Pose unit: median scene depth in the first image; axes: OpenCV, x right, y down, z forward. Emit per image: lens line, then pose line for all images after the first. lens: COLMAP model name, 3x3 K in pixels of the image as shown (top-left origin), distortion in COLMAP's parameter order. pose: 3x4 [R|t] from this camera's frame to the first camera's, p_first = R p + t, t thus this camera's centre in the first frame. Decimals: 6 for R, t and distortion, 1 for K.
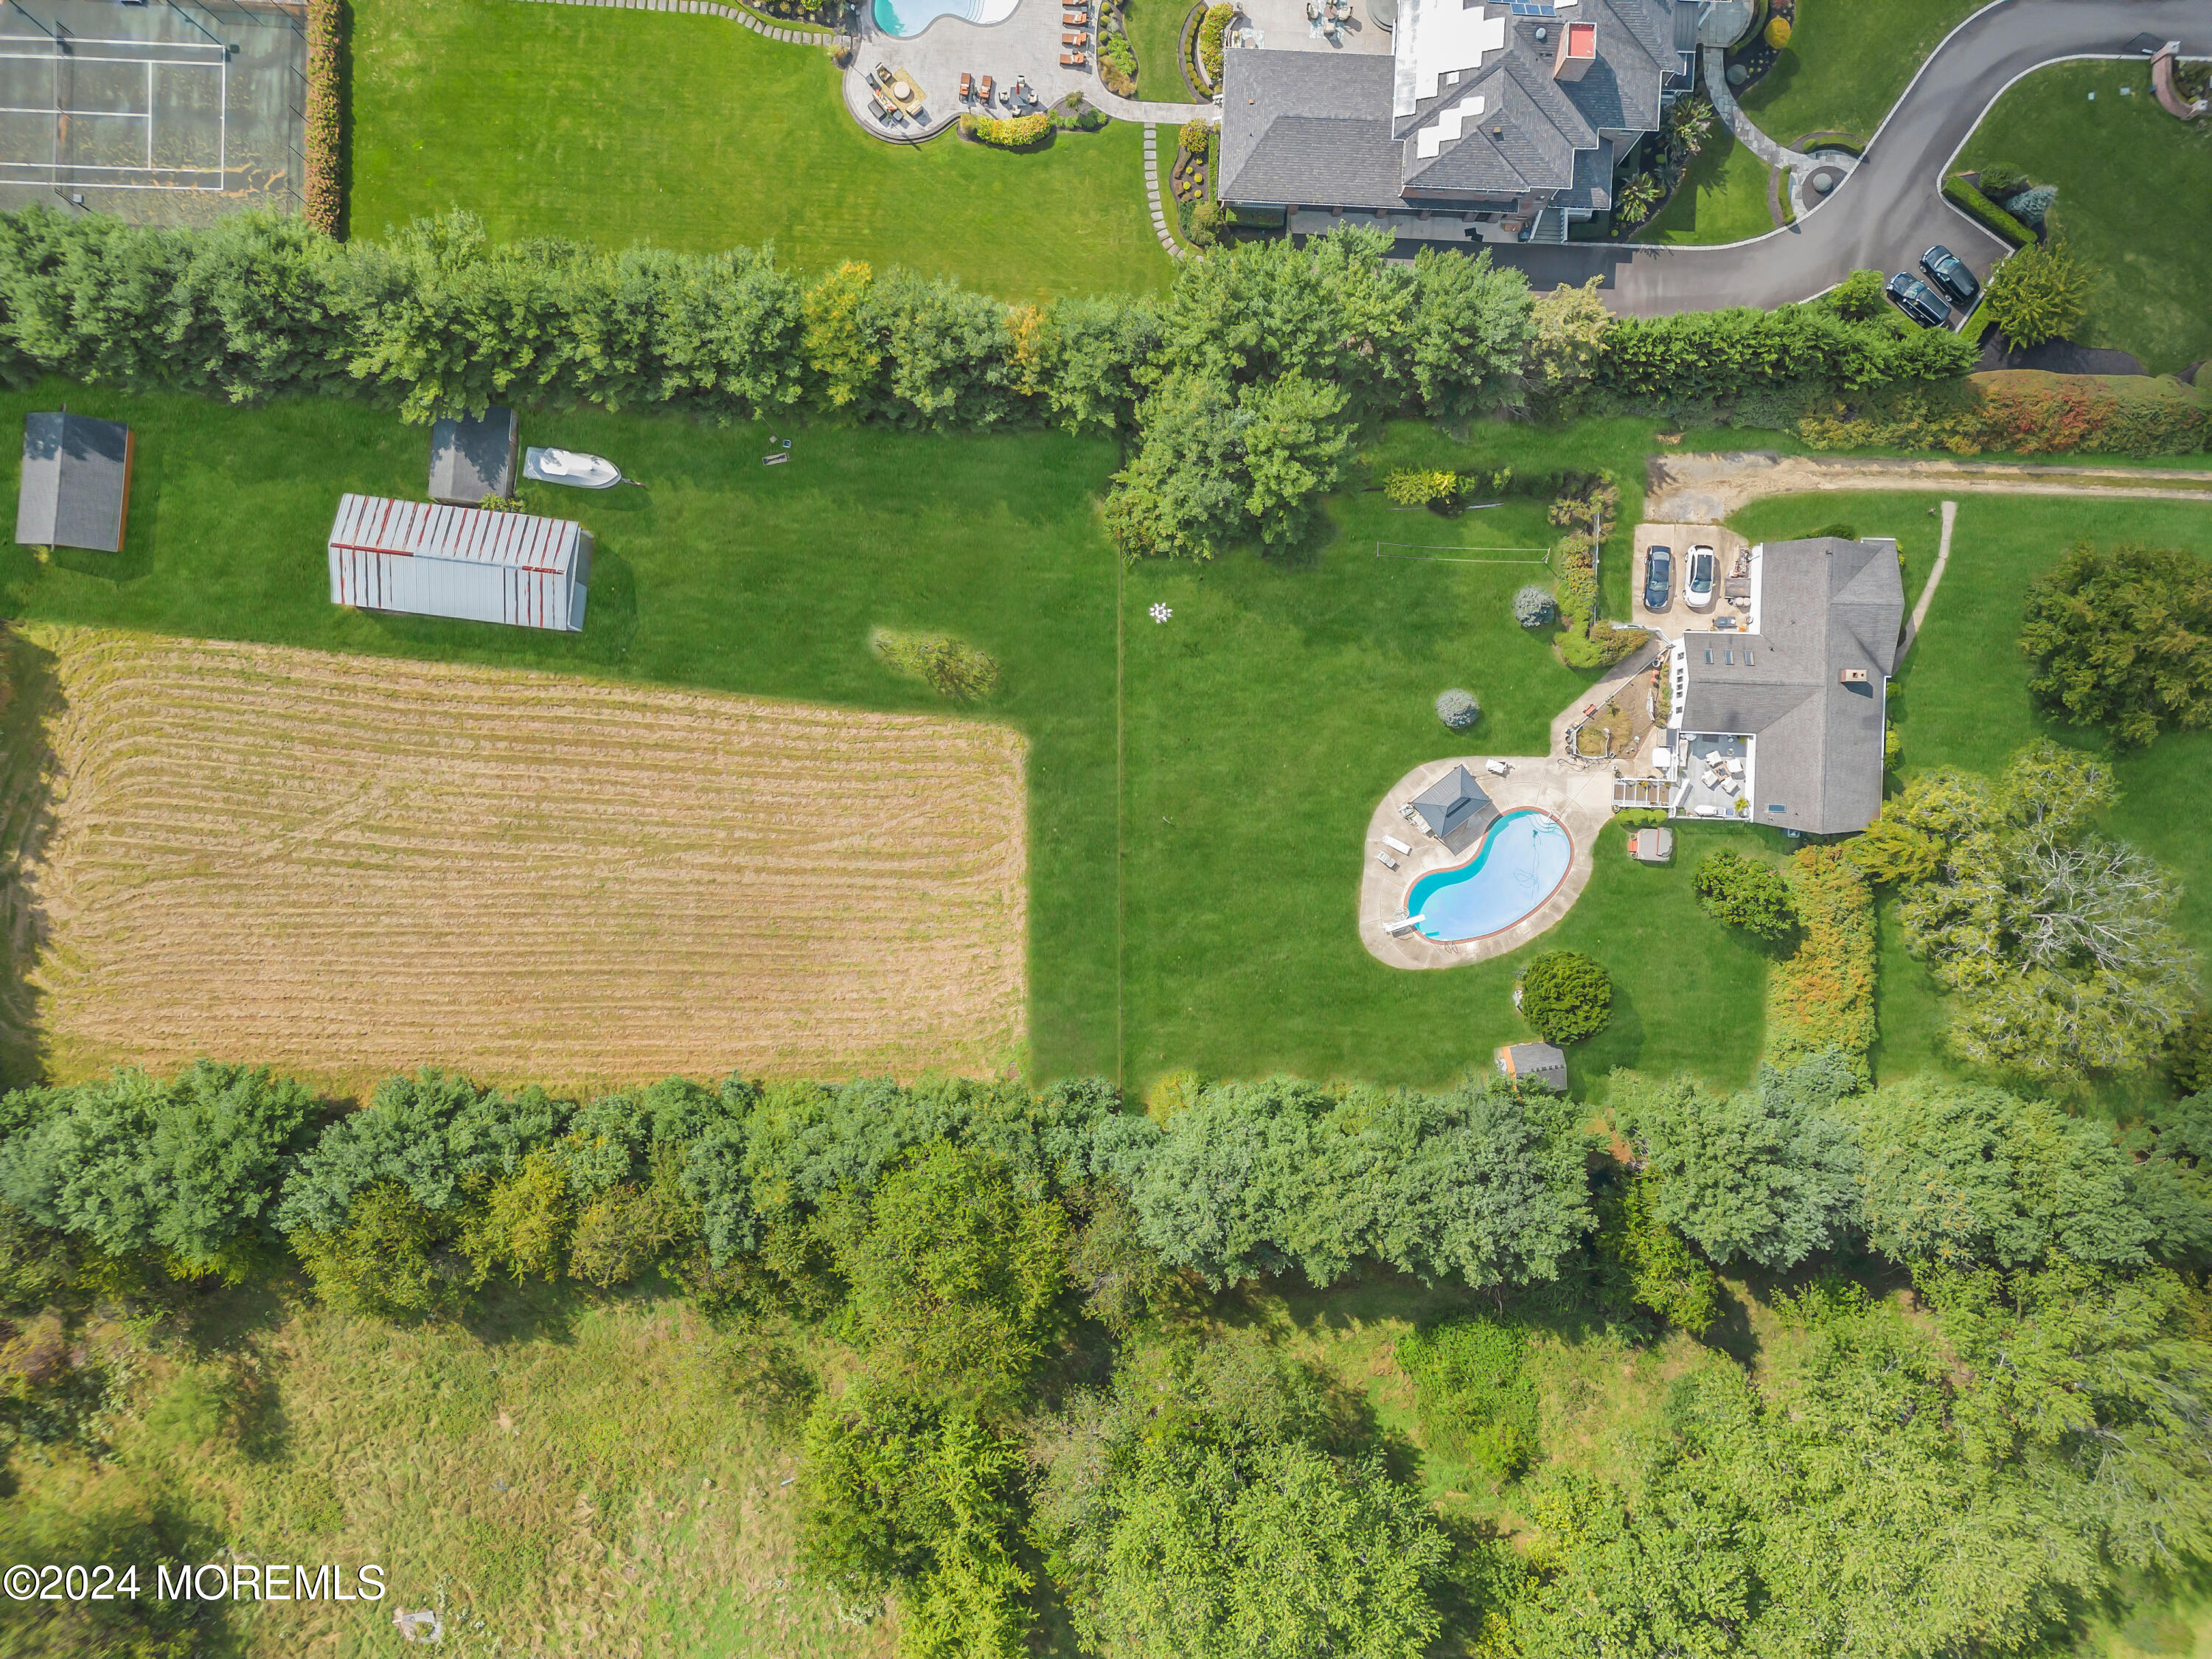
lens RADIAL K [[1520.6, 0, 1108.9], [0, 1520.6, 822.6], [0, 0, 1]] dist [0.061571, -0.069523]
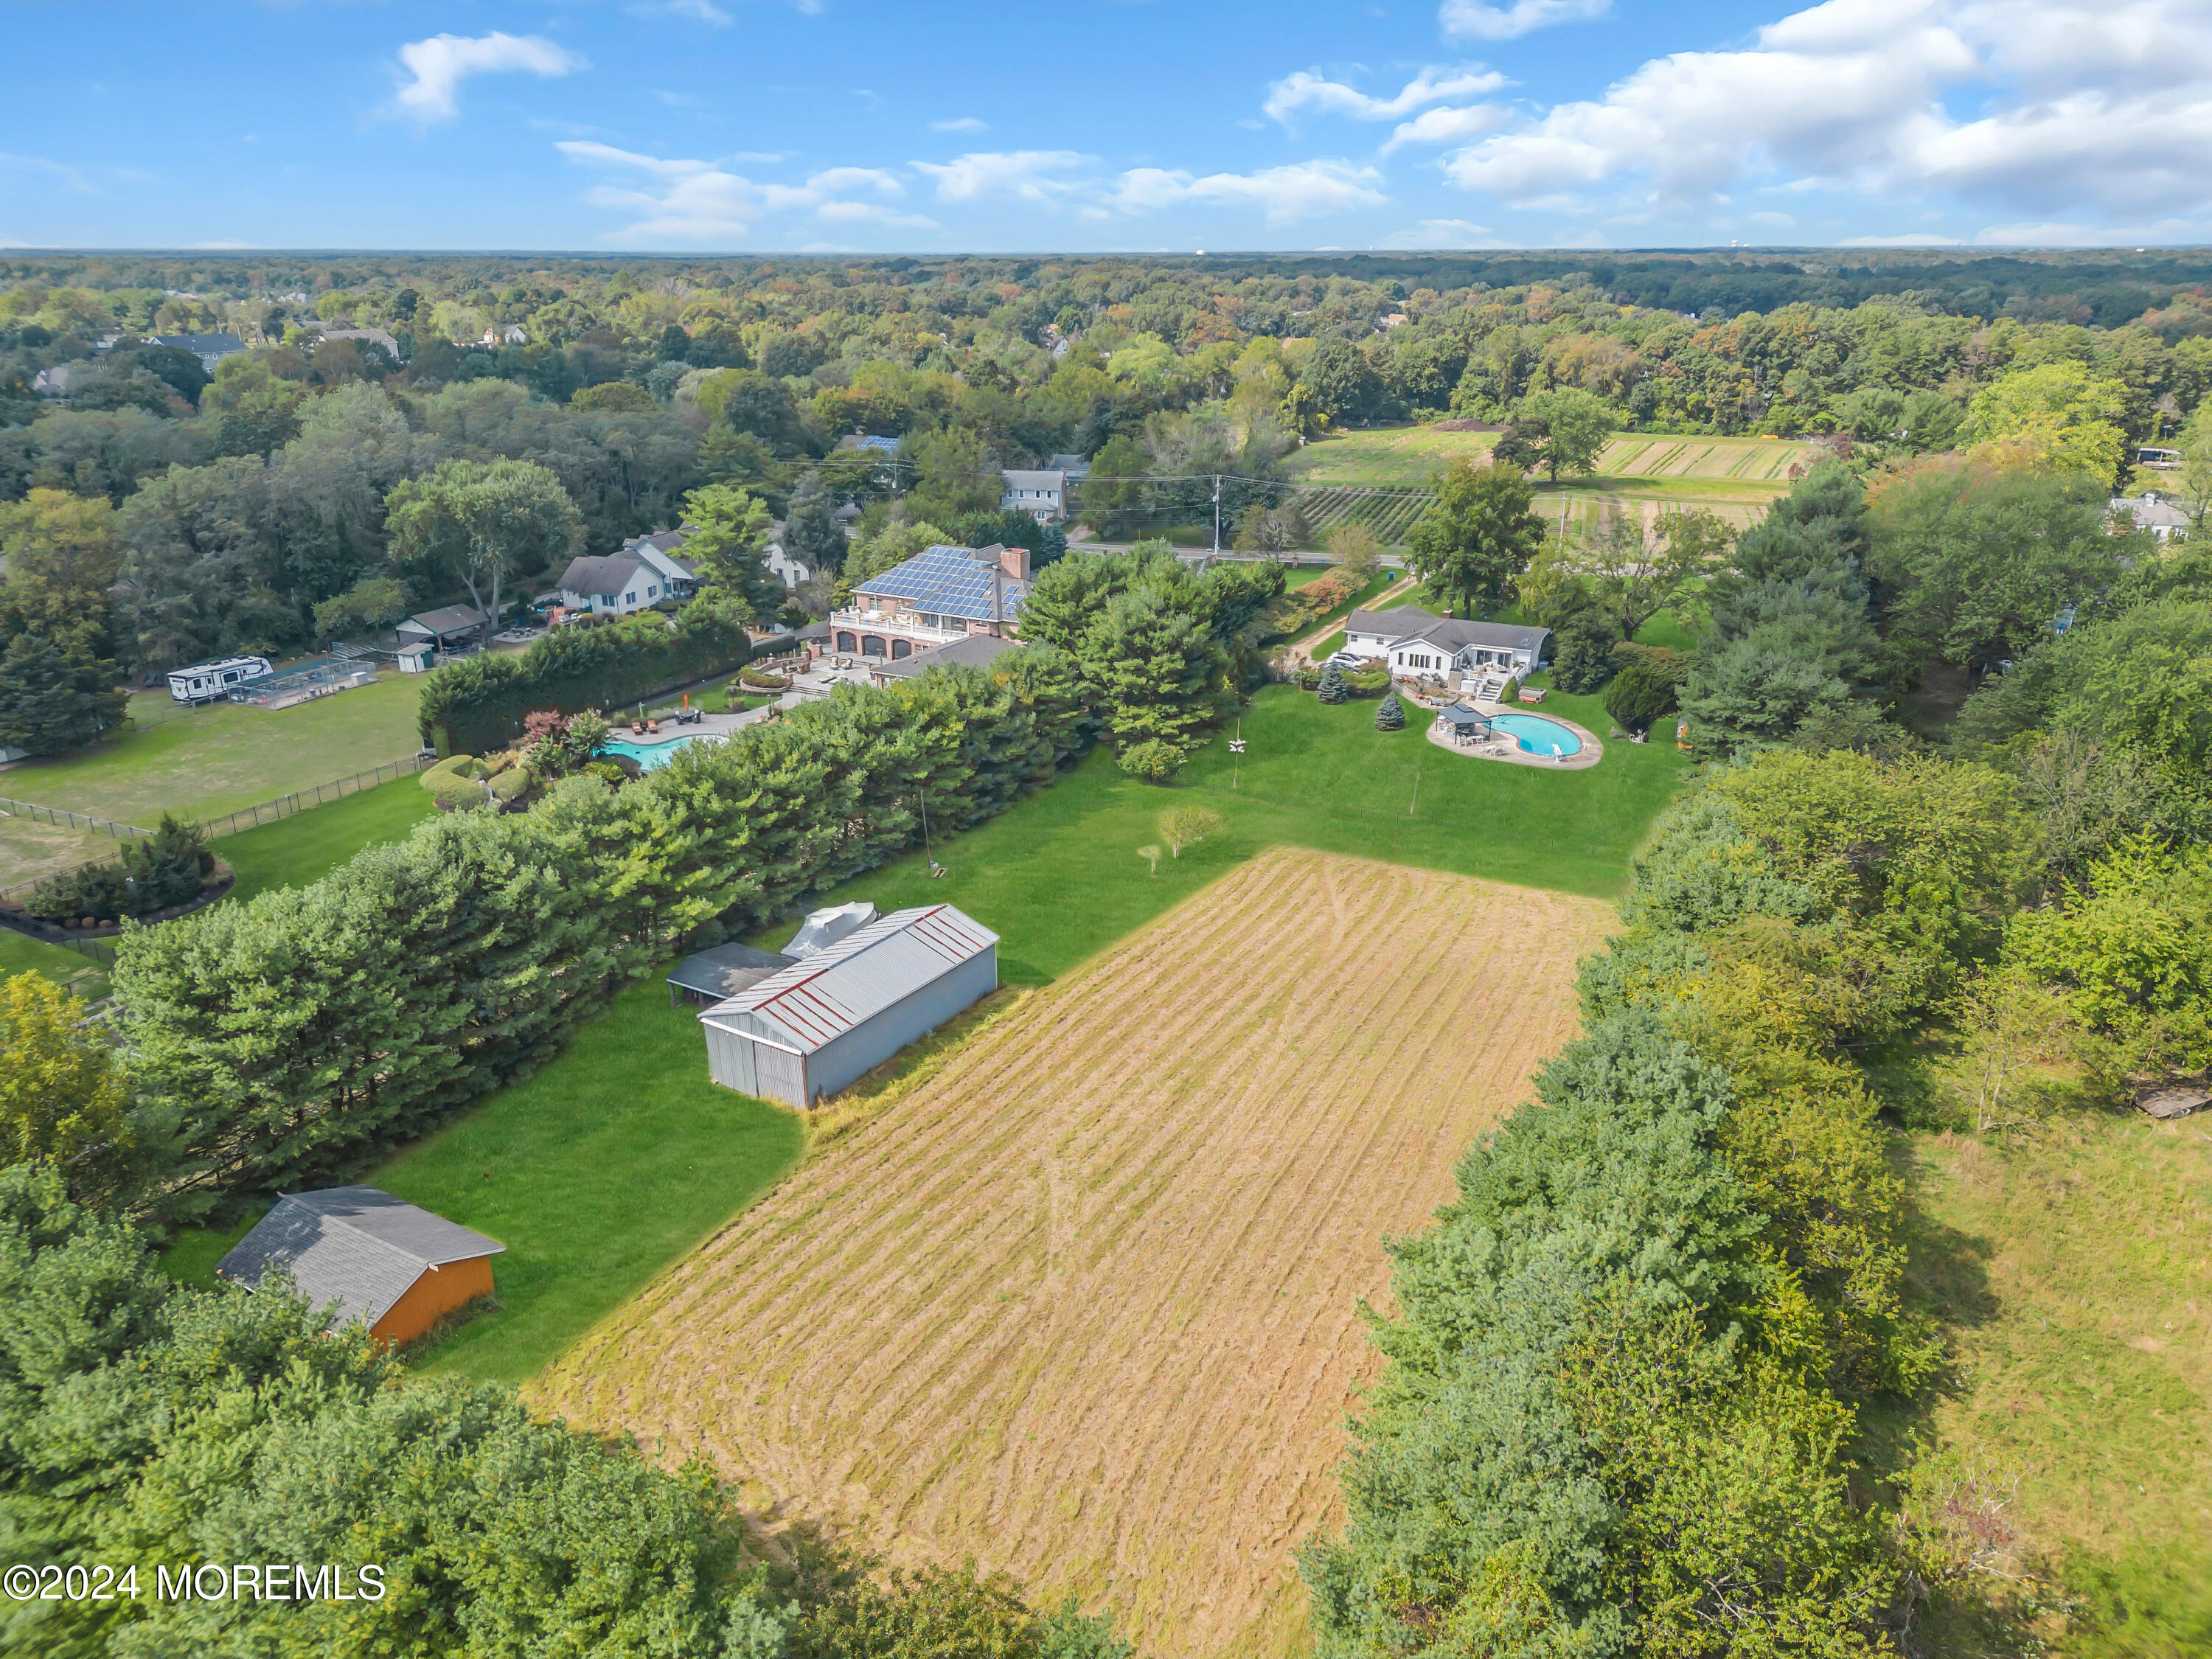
lens RADIAL K [[1541.1, 0, 1106.5], [0, 1541.1, 822.1], [0, 0, 1]] dist [0.073007, -0.075658]
pose [[0.438792, -0.308067, 0.844130, -0.991155], [0.898565, 0.157224, -0.409709, 0.254345], [-0.006500, 0.938283, 0.345807, 0.635573]]
